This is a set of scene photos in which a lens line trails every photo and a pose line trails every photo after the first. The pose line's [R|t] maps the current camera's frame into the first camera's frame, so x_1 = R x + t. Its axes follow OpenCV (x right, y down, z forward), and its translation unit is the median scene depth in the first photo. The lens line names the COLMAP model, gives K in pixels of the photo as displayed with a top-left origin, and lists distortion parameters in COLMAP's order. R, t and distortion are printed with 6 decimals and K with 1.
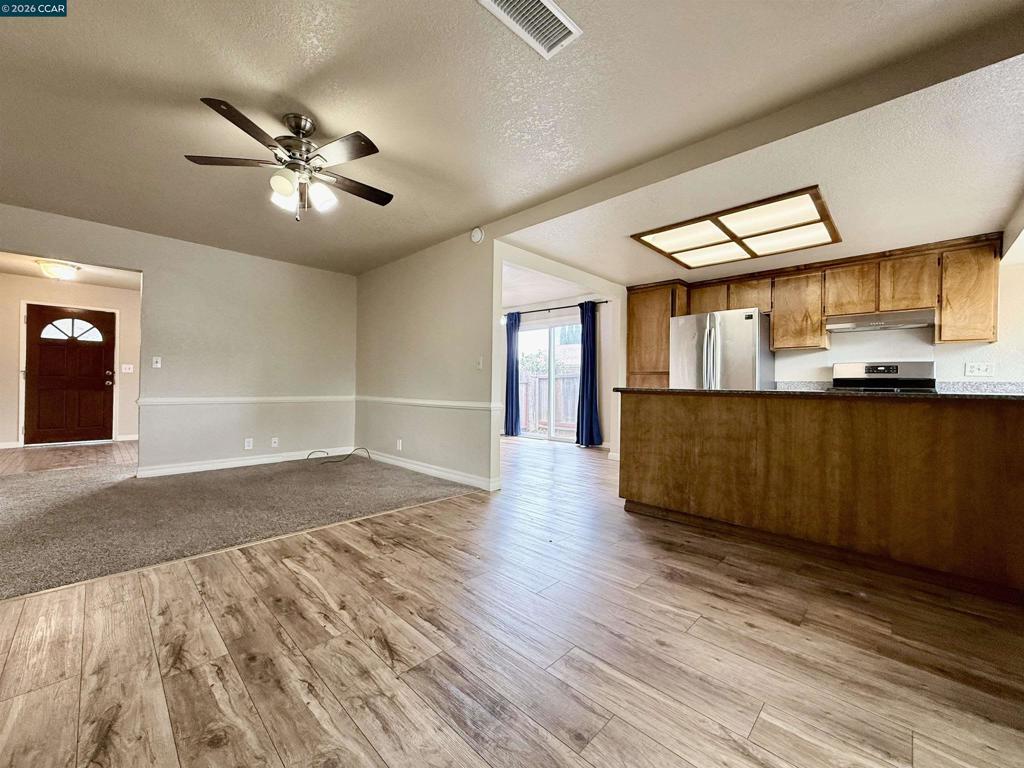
lens RADIAL K [[409.4, 0, 510.6], [0, 409.4, 381.7], [0, 0, 1]] dist [-0.001124, 0.000267]
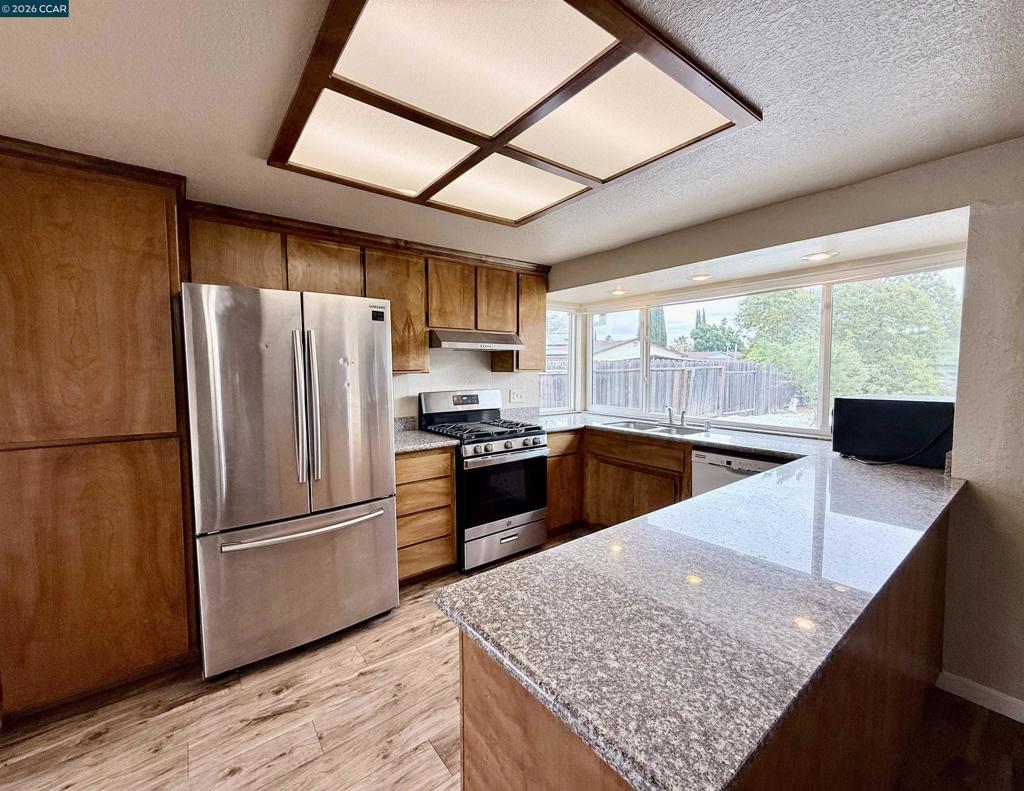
lens RADIAL K [[421.6, 0, 494.4], [0, 421.6, 392.9], [0, 0, 1]] dist [-0.001511, 0.000691]
pose [[0.163757, -0.070358, 0.983988, 0.085286], [0.002604, 0.997481, 0.070889, -0.102297], [-0.986497, -0.009047, 0.163528, 0.796863]]
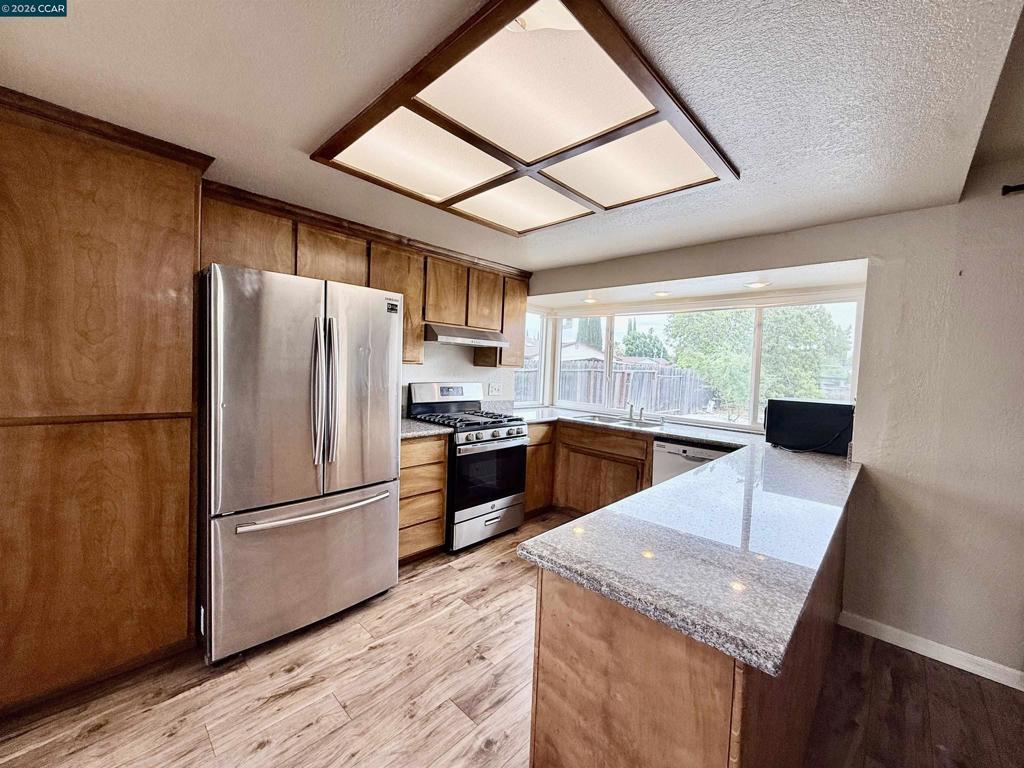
lens RADIAL K [[409.4, 0, 510.6], [0, 409.4, 381.7], [0, 0, 1]] dist [-0.001124, 0.000267]
pose [[-0.005991, -0.050747, 0.998694, 0.038045], [-0.045303, 0.997700, 0.050425, -0.098678], [-0.998955, -0.044942, -0.008276, 0.873717]]
